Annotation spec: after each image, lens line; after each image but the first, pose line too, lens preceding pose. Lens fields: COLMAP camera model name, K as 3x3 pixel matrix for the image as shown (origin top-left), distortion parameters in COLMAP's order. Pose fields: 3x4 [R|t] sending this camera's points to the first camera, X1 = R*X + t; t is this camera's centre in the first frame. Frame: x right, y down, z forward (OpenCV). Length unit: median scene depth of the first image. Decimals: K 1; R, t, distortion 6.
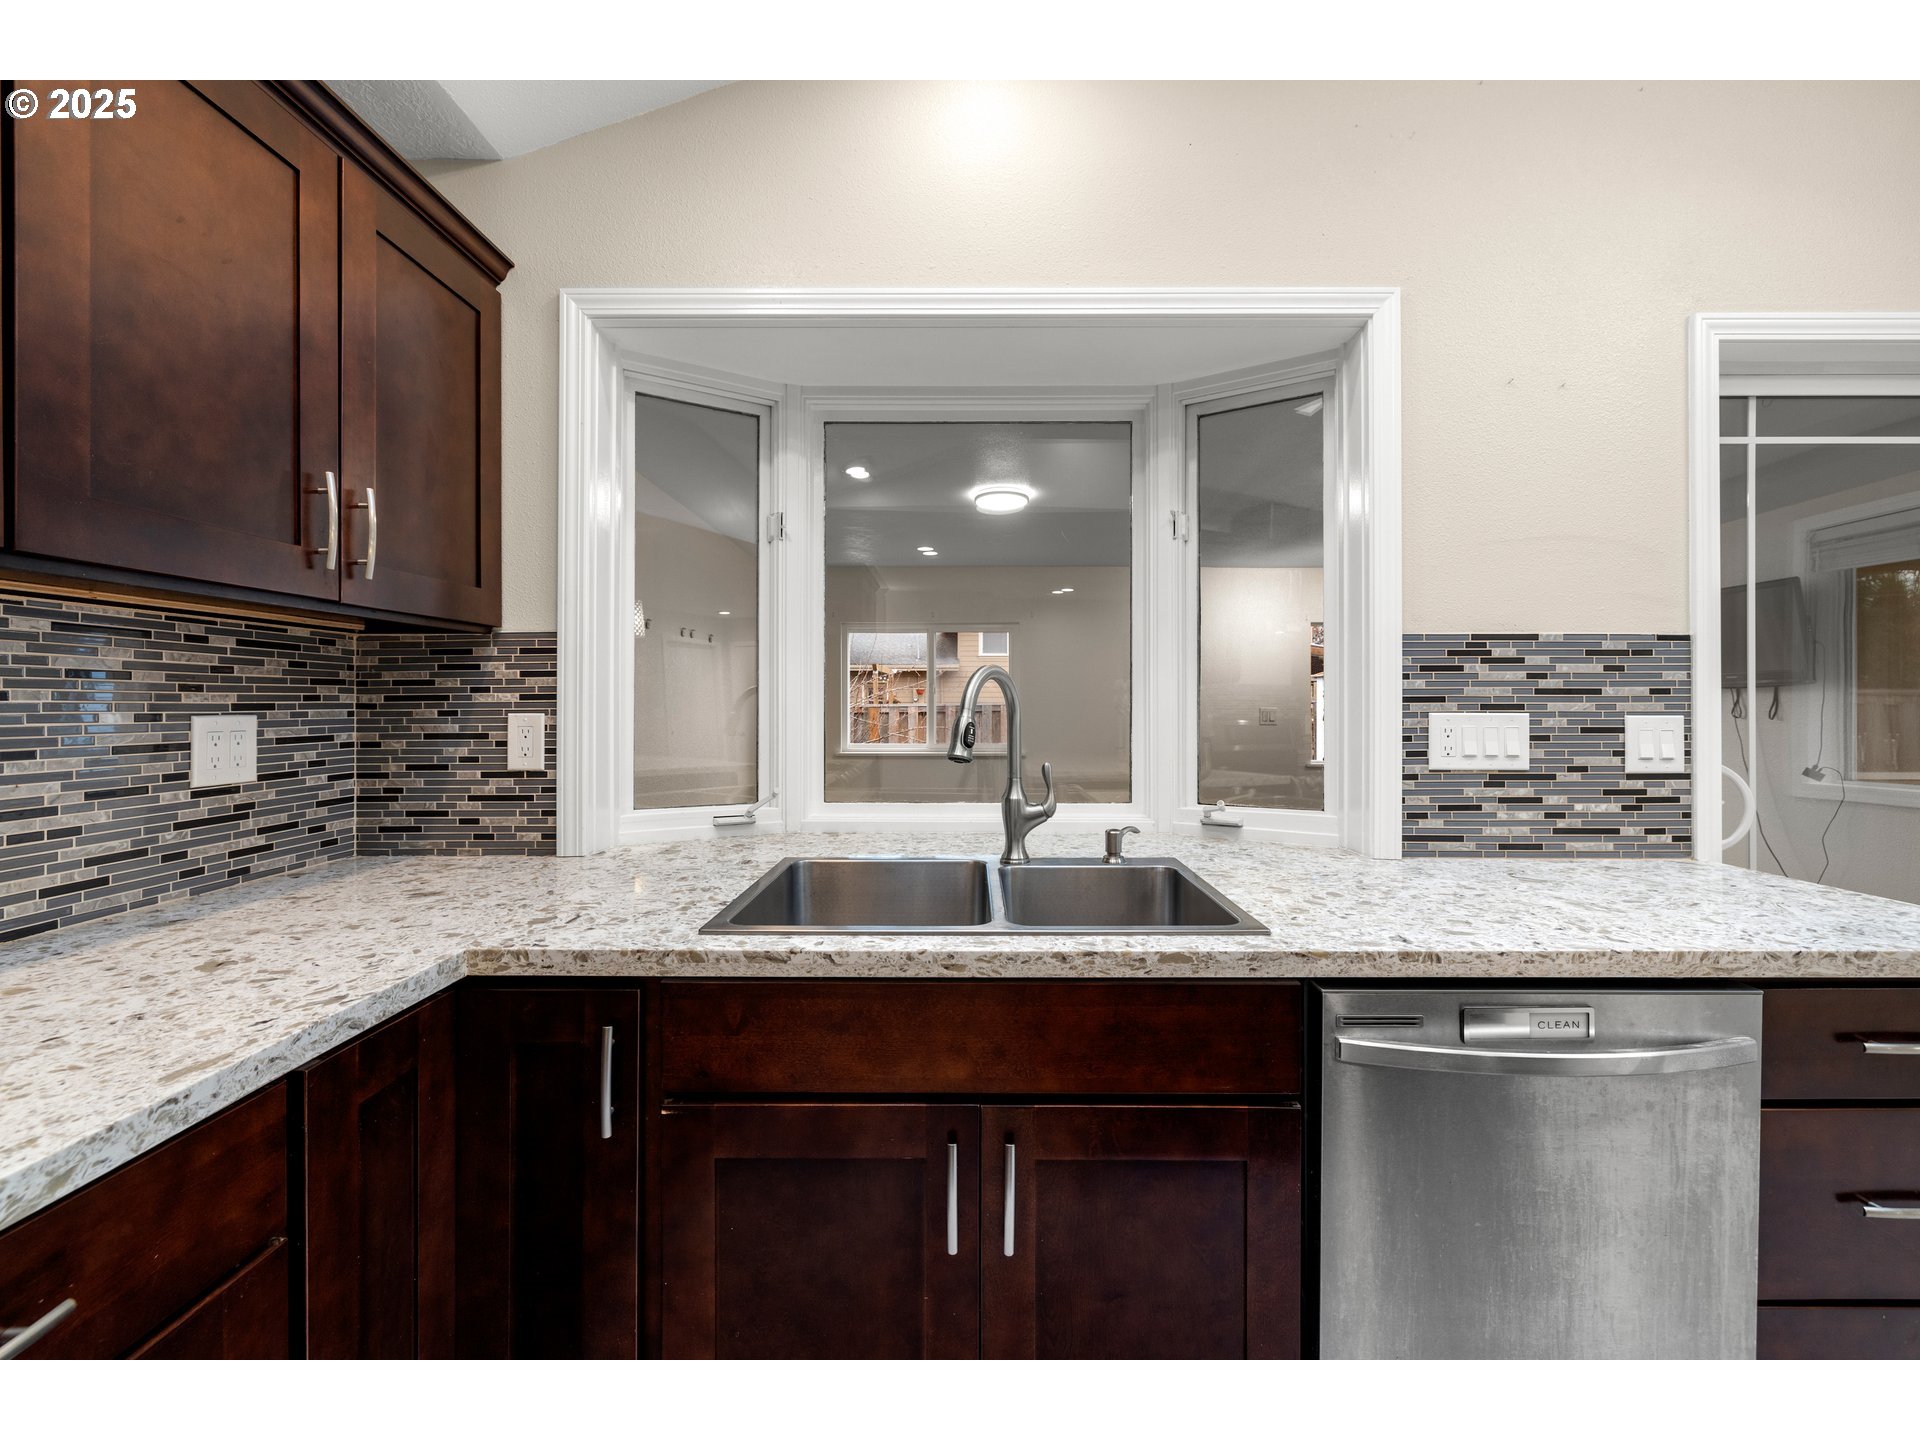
lens RADIAL K [[860.4, 0, 953.5], [0, 860.4, 700.7], [0, 0, 1]] dist [-0.007175, 0.000548]
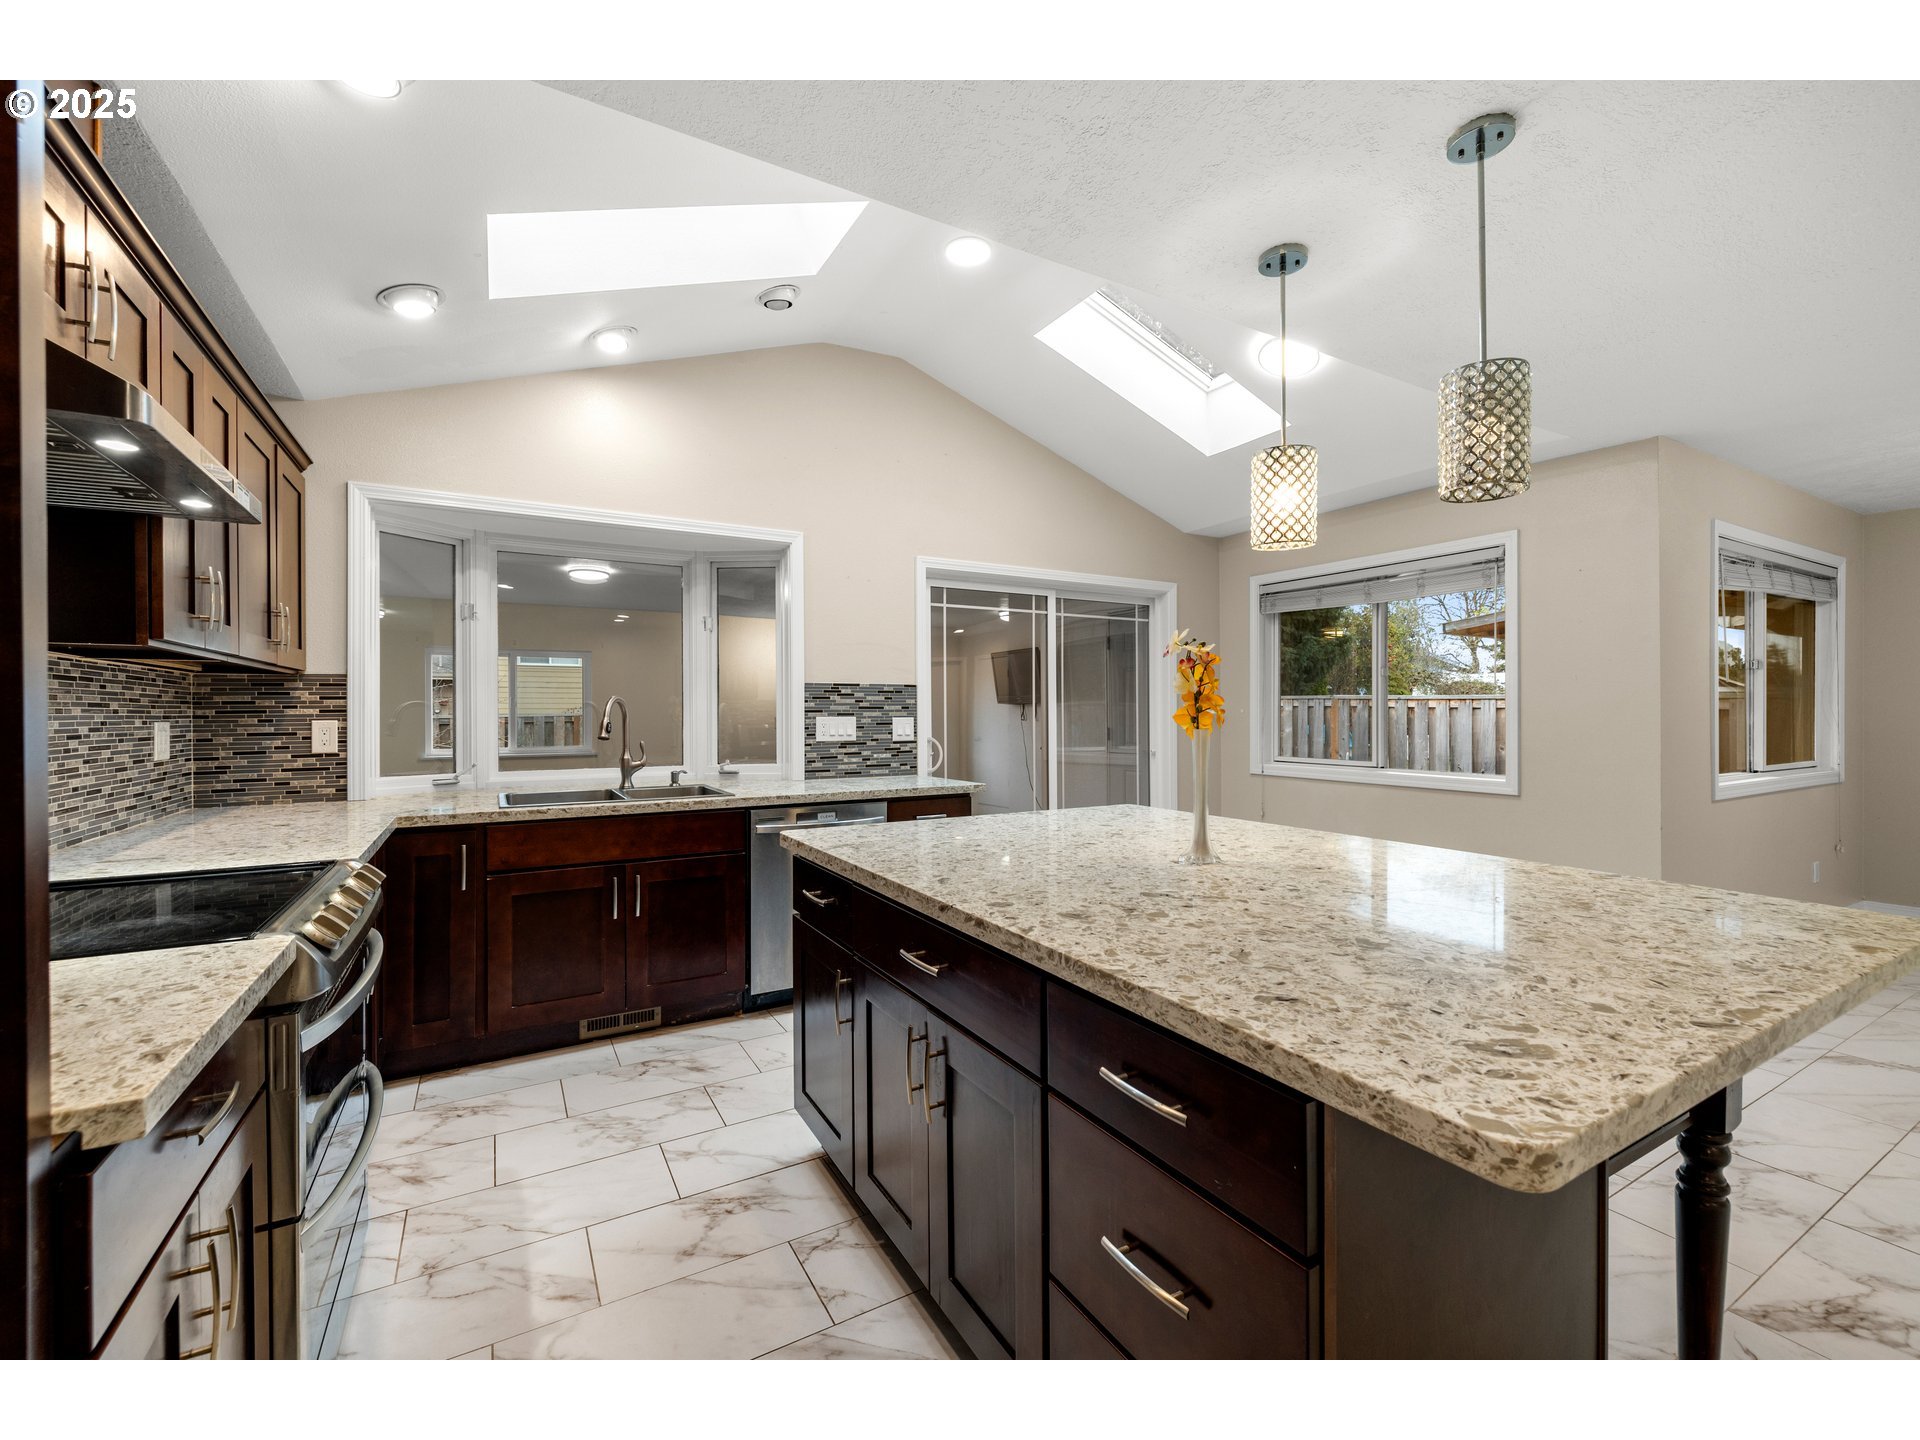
lens RADIAL K [[800.0, 0, 960.0], [0, 800.0, 720.0], [0, 0, 1]] dist [-0.002149, 0.000082]
pose [[0.858988, -0.007899, 0.511935, -0.218830], [0.002804, 0.999939, 0.010724, -0.000045], [-0.511988, -0.007776, 0.858958, -1.058707]]
